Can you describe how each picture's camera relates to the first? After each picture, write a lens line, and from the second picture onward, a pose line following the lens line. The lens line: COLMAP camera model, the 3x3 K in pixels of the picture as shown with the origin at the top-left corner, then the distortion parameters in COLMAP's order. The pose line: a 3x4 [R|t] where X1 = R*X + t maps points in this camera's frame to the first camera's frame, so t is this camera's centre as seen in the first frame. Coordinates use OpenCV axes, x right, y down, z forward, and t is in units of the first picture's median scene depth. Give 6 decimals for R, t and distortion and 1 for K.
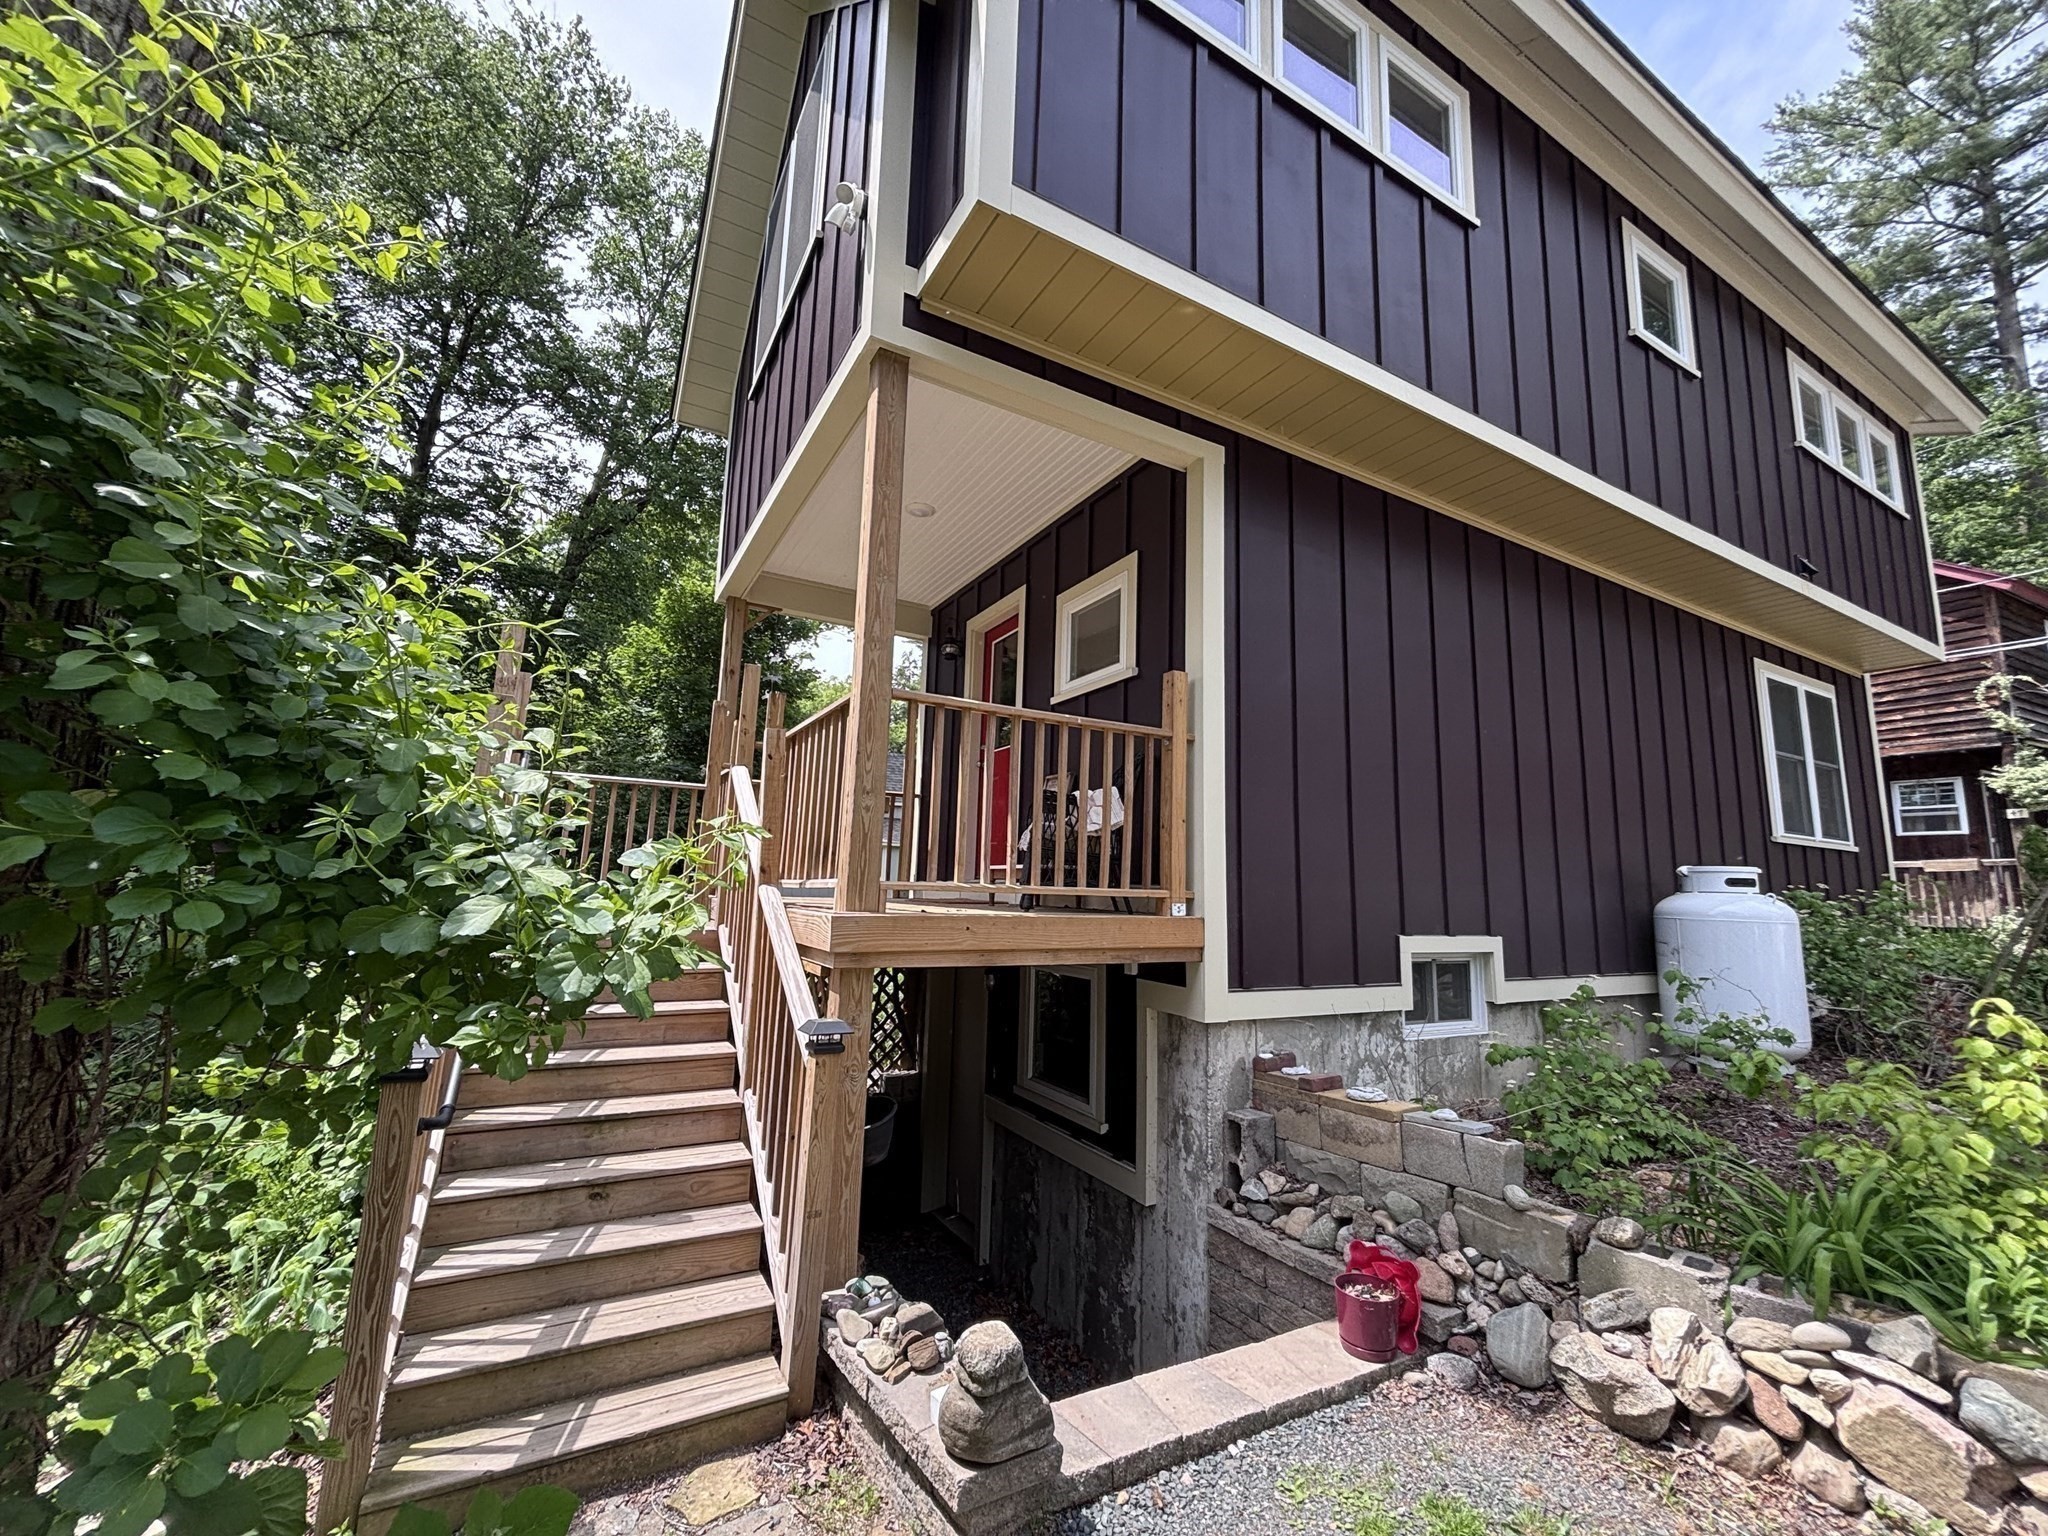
lens RADIAL K [[817.3, 0, 1024.0], [0, 817.3, 768.0], [0, 0, 1]] dist [-0.011941, 0.000427]
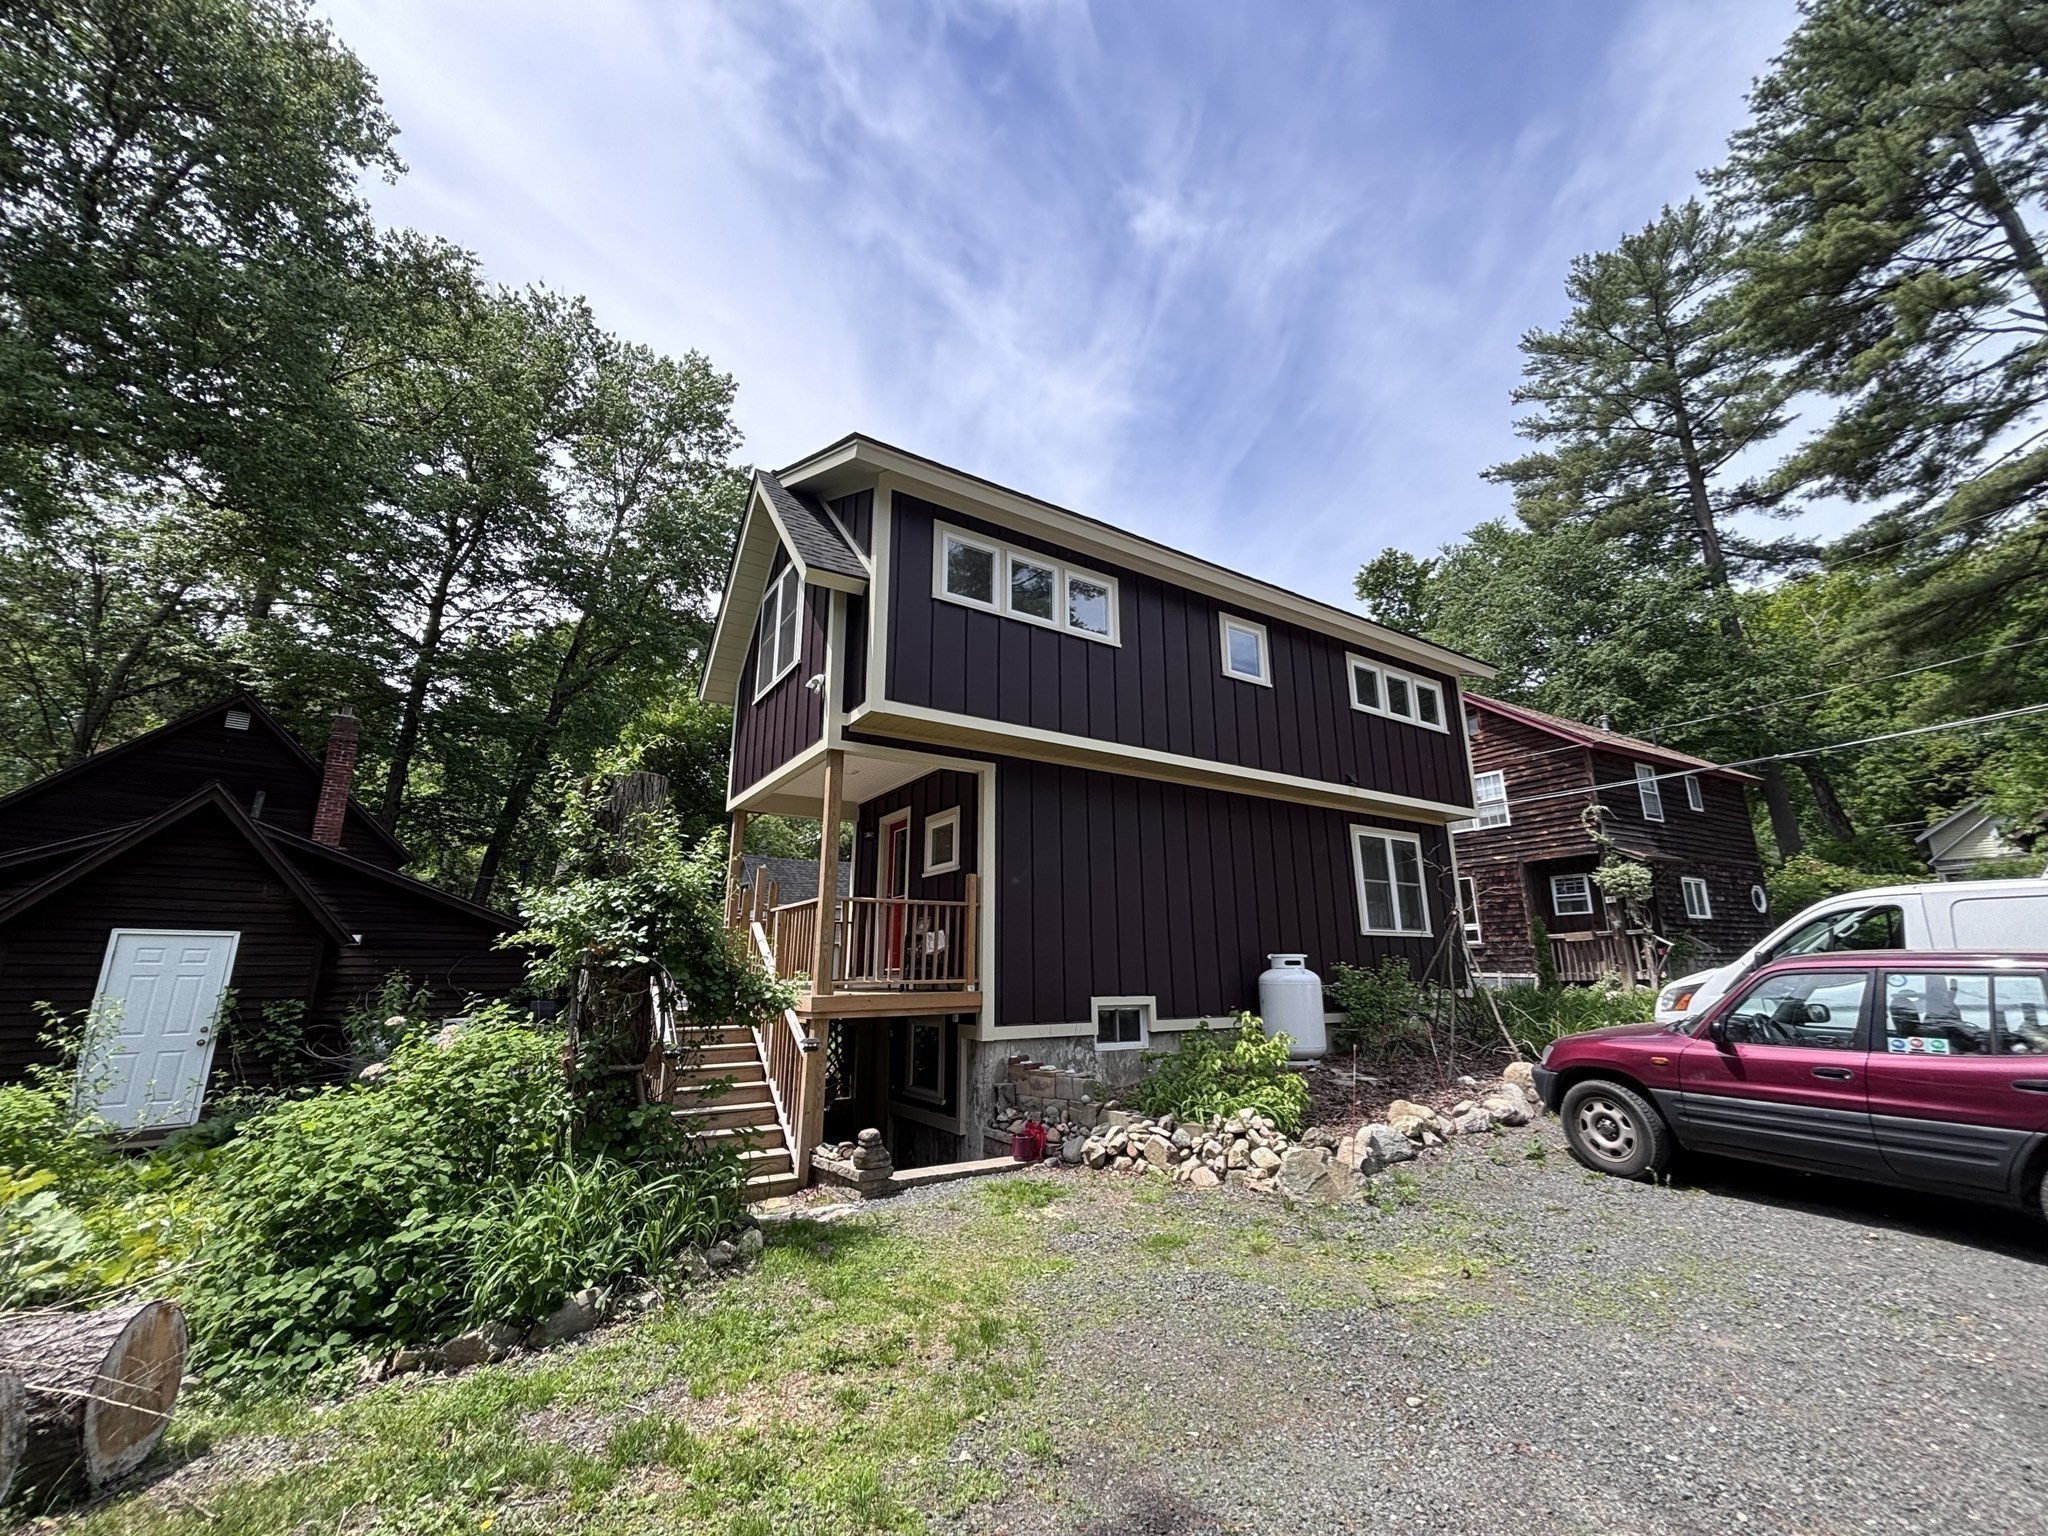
lens RADIAL K [[817.4, 0, 1027.3], [0, 817.4, 756.7], [0, 0, 1]] dist [-0.000605, -0.000095]
pose [[0.996727, -0.017807, 0.078850, 0.154554], [0.026453, 0.993580, -0.110000, -0.167709], [-0.076385, 0.111725, 0.990799, -1.058609]]
